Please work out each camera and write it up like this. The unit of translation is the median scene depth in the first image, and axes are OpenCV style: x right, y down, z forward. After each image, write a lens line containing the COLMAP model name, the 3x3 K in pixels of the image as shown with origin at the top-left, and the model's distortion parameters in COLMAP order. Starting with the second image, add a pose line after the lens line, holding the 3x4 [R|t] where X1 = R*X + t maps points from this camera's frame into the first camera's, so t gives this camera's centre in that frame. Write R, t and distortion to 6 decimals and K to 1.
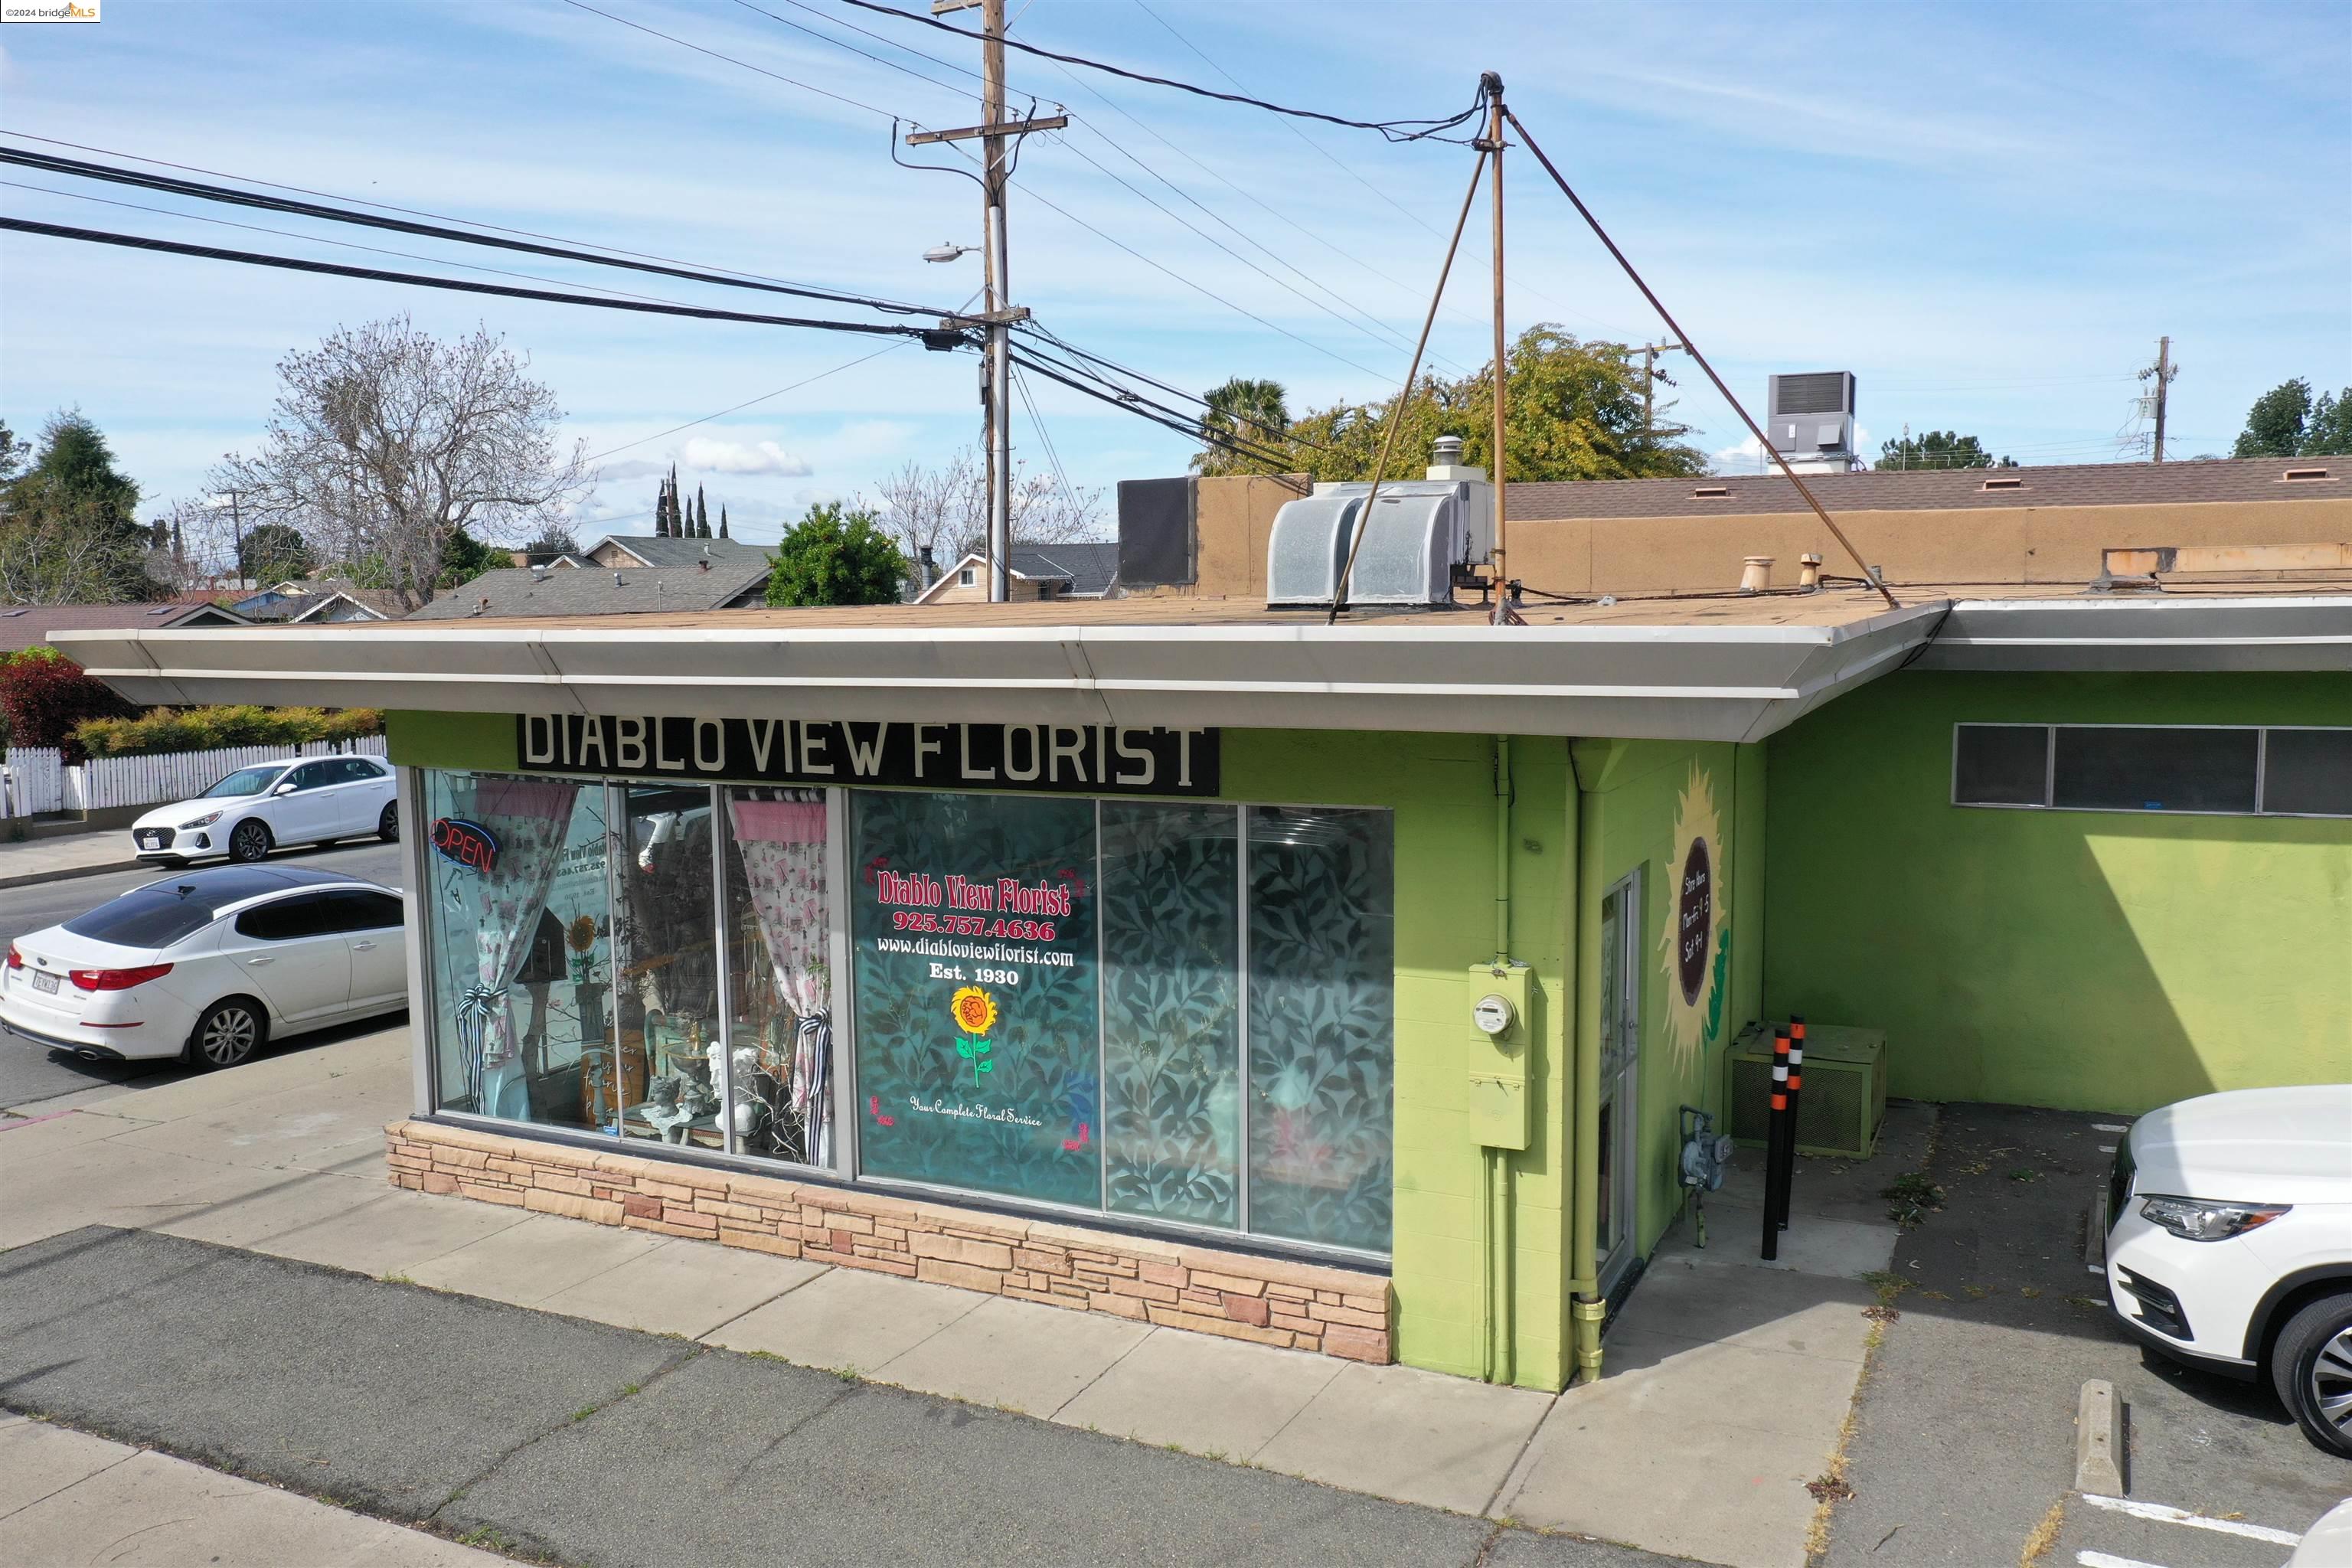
lens RADIAL K [[1872.7, 0, 1180.5], [0, 1872.7, 795.3], [0, 0, 1]] dist [0.009535, 0.005857]
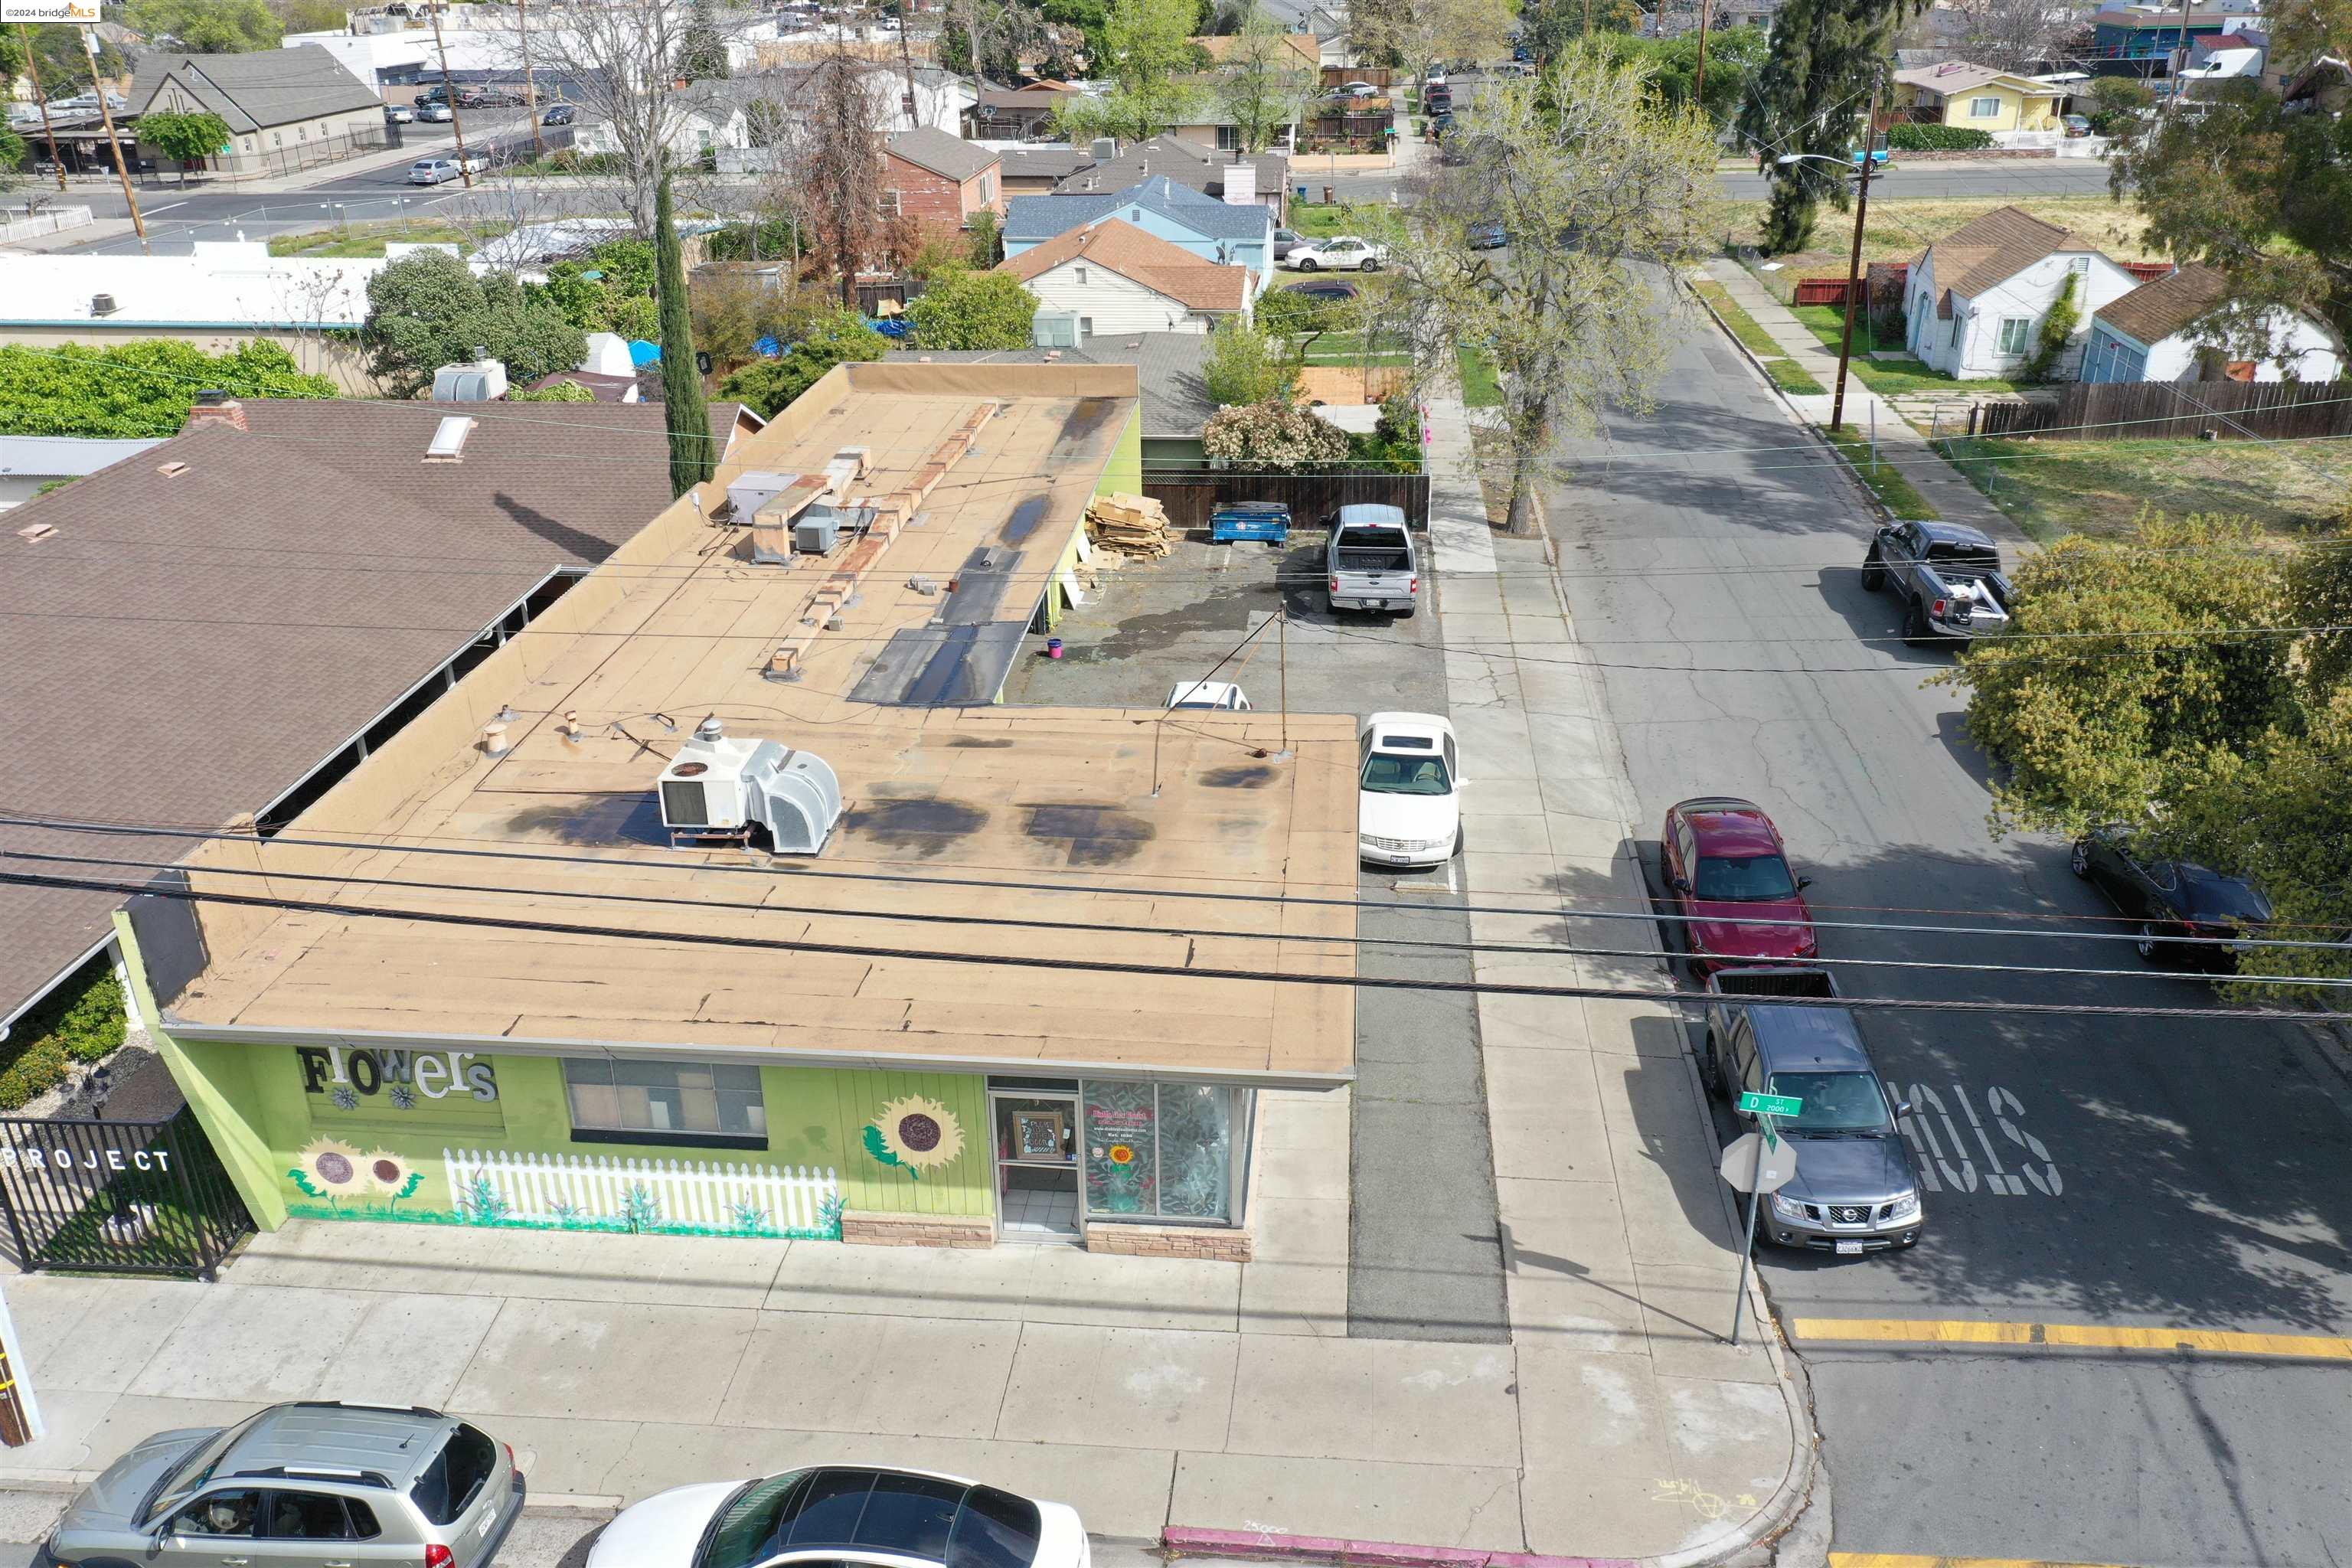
lens RADIAL K [[1872.7, 0, 1183.0], [0, 1872.7, 794.9], [0, 0, 1]] dist [0.009535, 0.005857]
pose [[-0.356569, -0.382398, 0.852426, -2.084117], [0.121869, 0.885565, 0.448243, -1.217166], [-0.926286, 0.263714, -0.269163, 1.646980]]
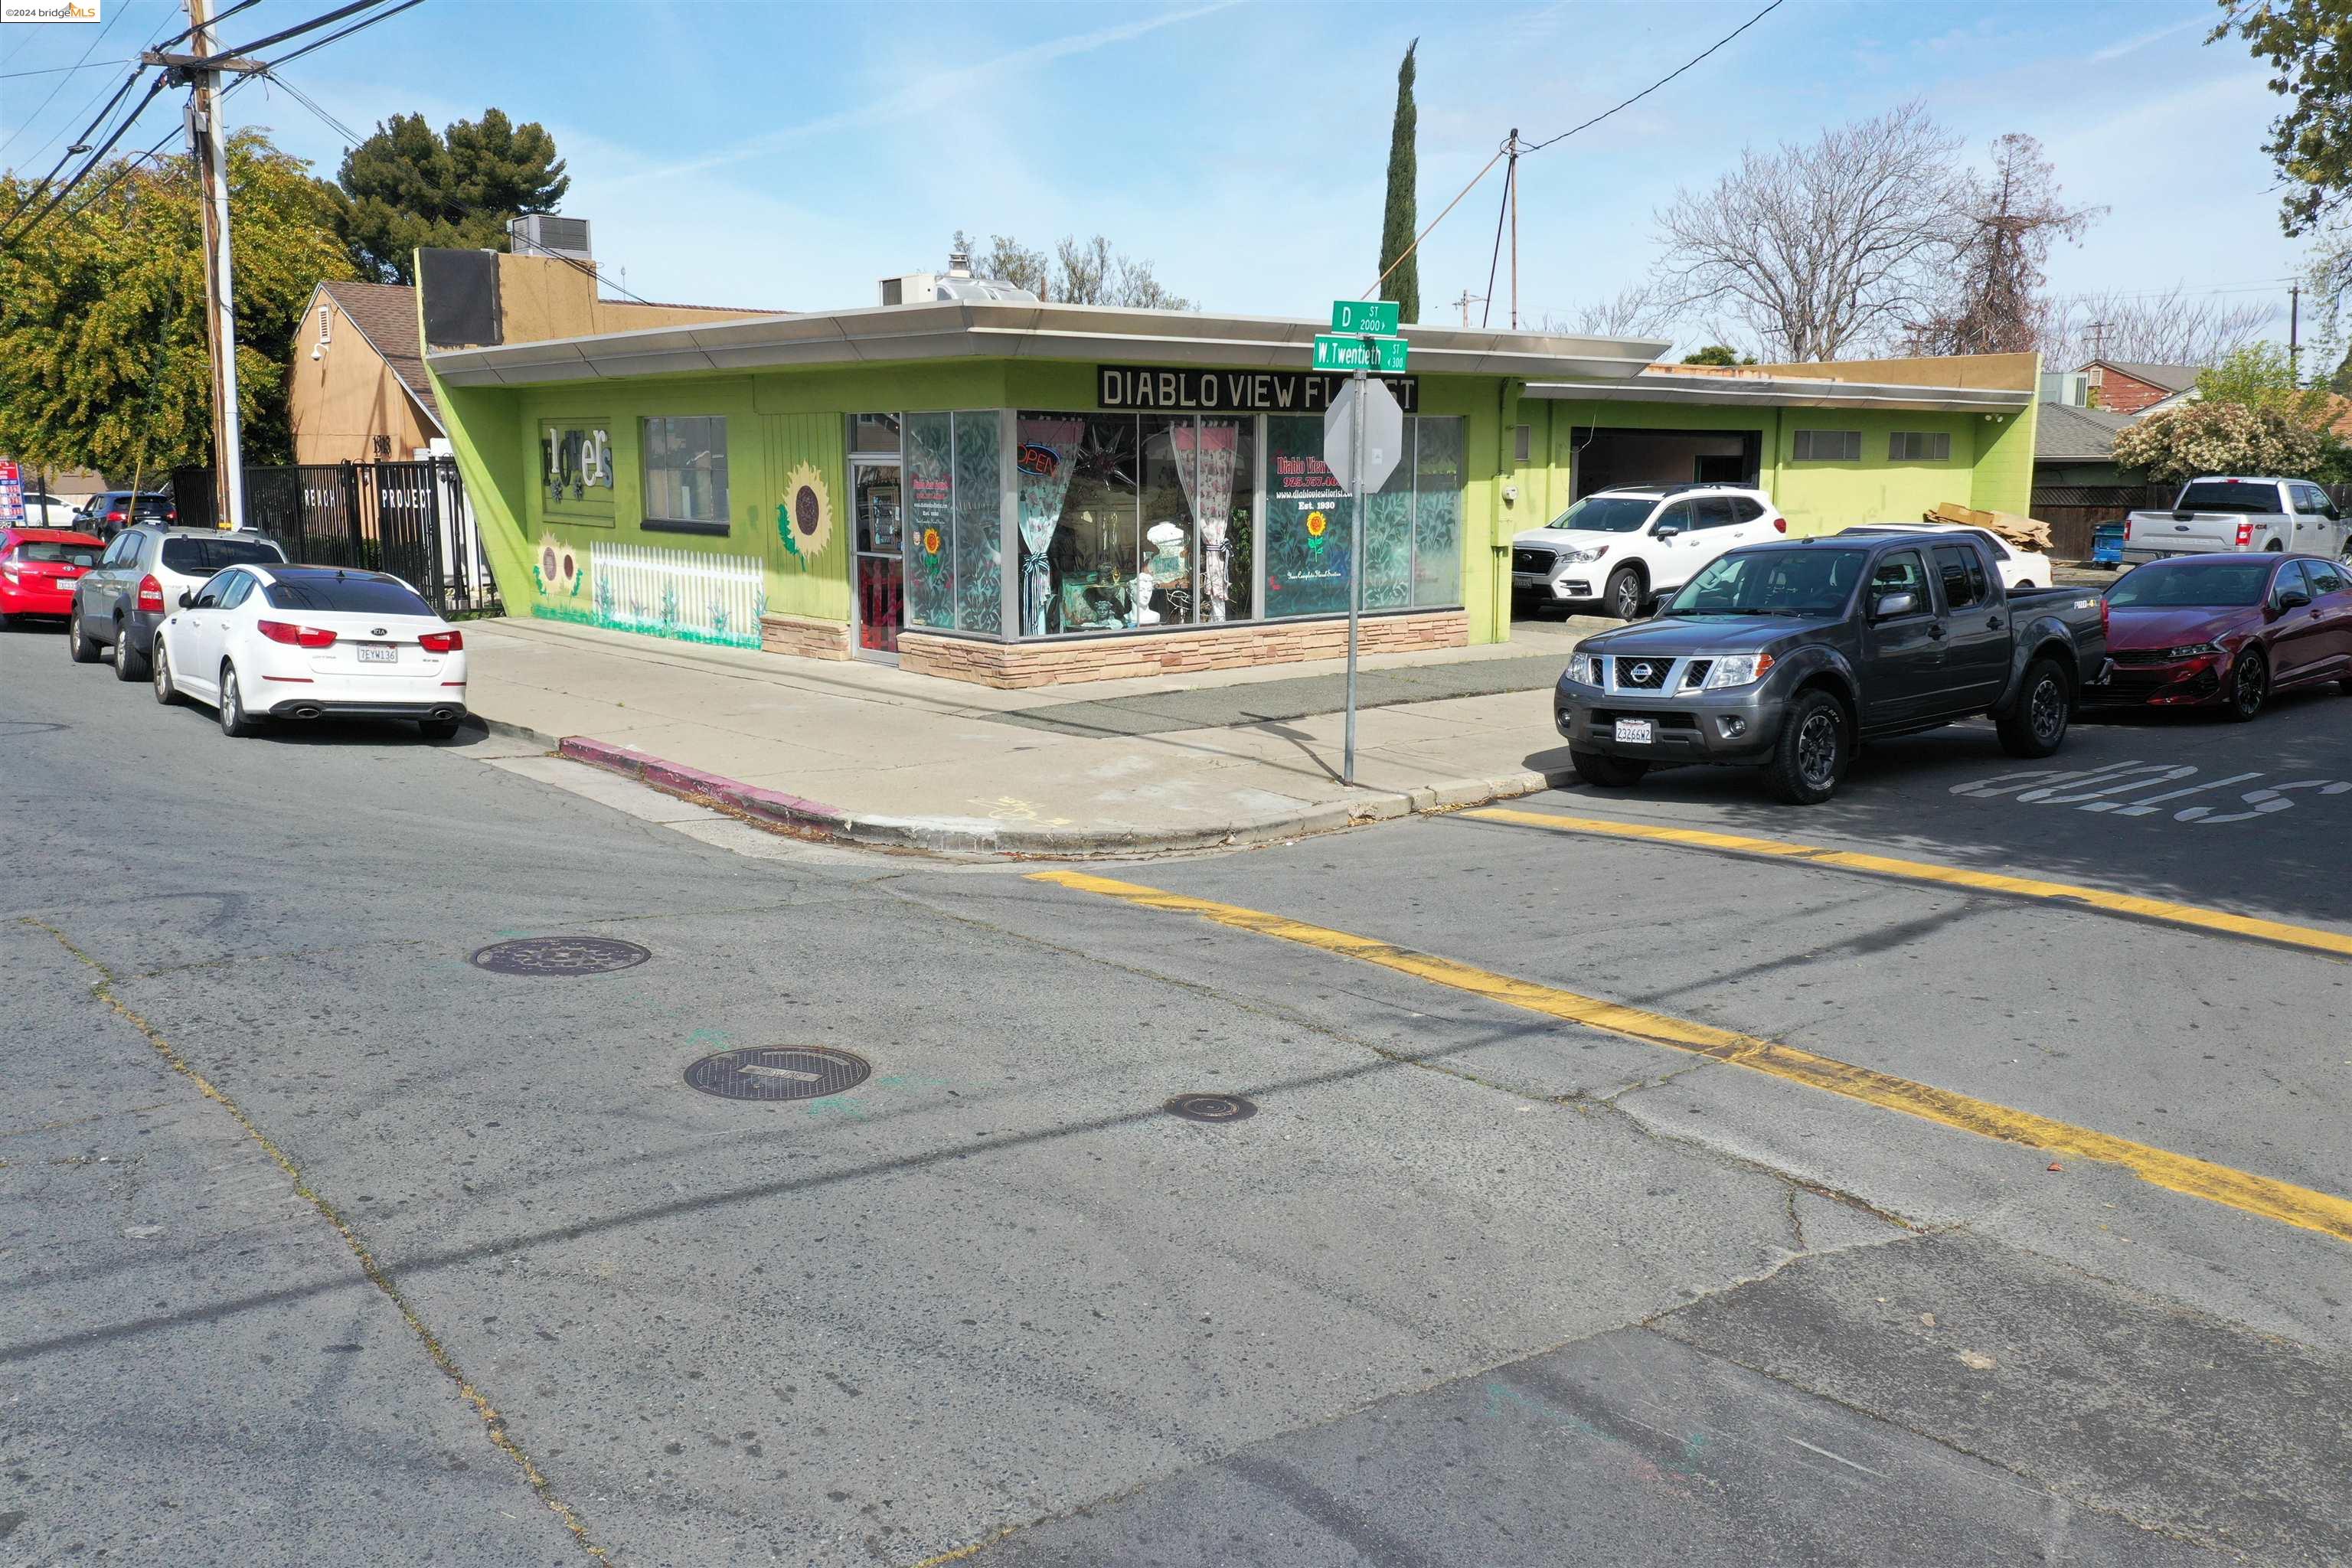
lens RADIAL K [[1872.7, 0, 1162.2], [0, 1872.7, 787.9], [0, 0, 1]] dist [0.009535, 0.005857]
pose [[0.413170, -0.147427, 0.898641, -1.981558], [0.097841, 0.988283, 0.117149, 0.137580], [-0.905382, 0.039522, 0.422754, 0.280323]]
